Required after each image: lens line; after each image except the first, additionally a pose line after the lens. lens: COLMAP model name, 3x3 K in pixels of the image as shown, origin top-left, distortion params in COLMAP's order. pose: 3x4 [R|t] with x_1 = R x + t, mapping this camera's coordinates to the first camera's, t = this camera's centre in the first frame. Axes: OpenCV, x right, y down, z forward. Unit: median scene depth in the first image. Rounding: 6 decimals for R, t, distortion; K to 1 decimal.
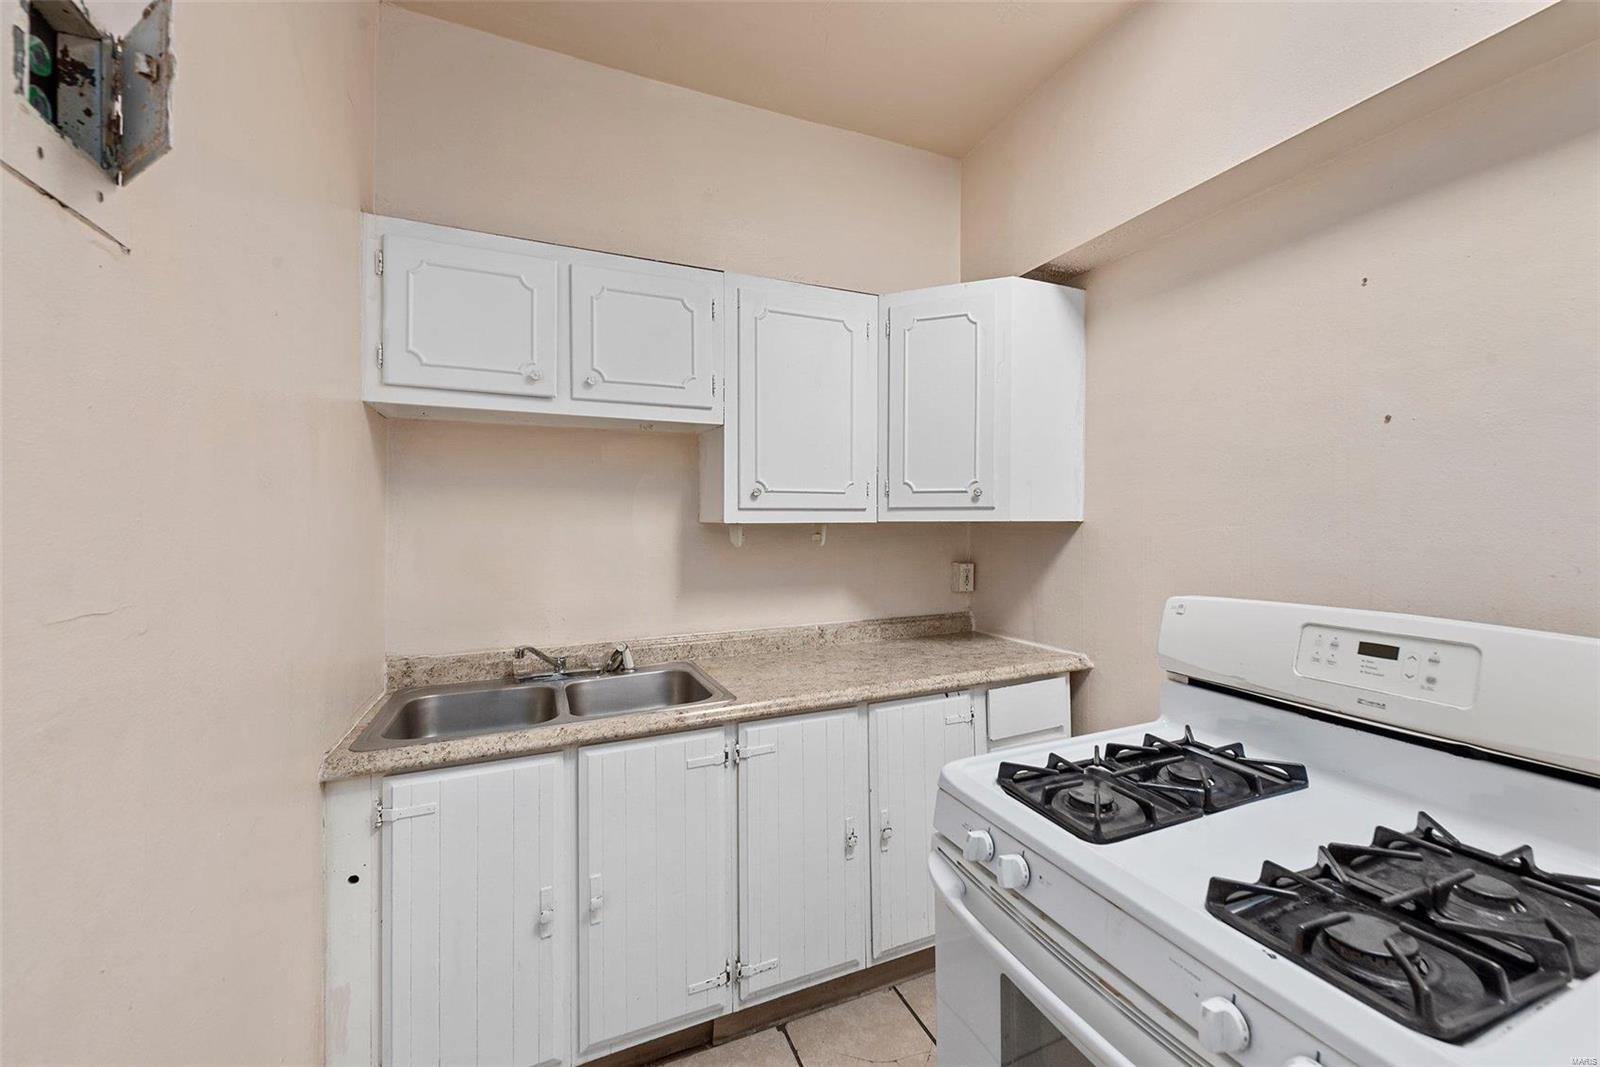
lens RADIAL K [[638.9, 0, 807.5], [0, 638.9, 528.9], [0, 0, 1]] dist [0.020504, -0.006294]
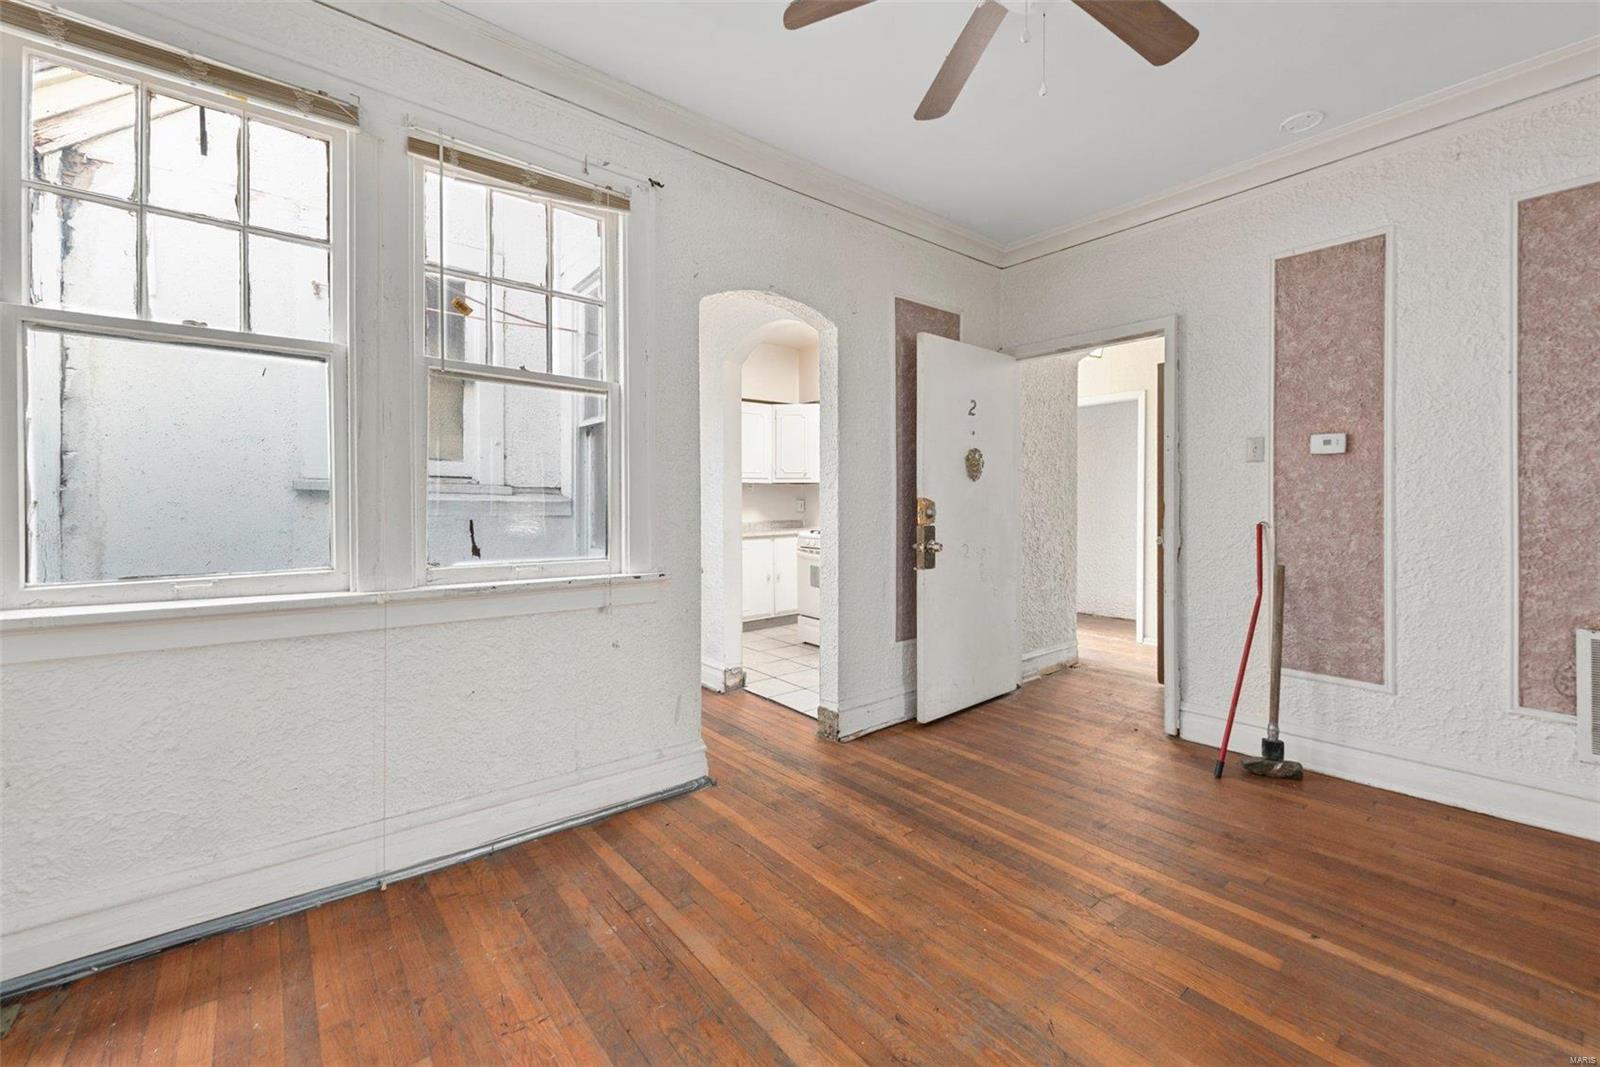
lens RADIAL K [[638.9, 0, 807.5], [0, 638.9, 528.9], [0, 0, 1]] dist [0.020504, -0.006294]
pose [[0.962860, -0.010993, 0.269778, -0.537625], [0.003497, 0.999595, 0.028250, 0.119258], [-0.269979, -0.026257, 0.962508, -1.905253]]
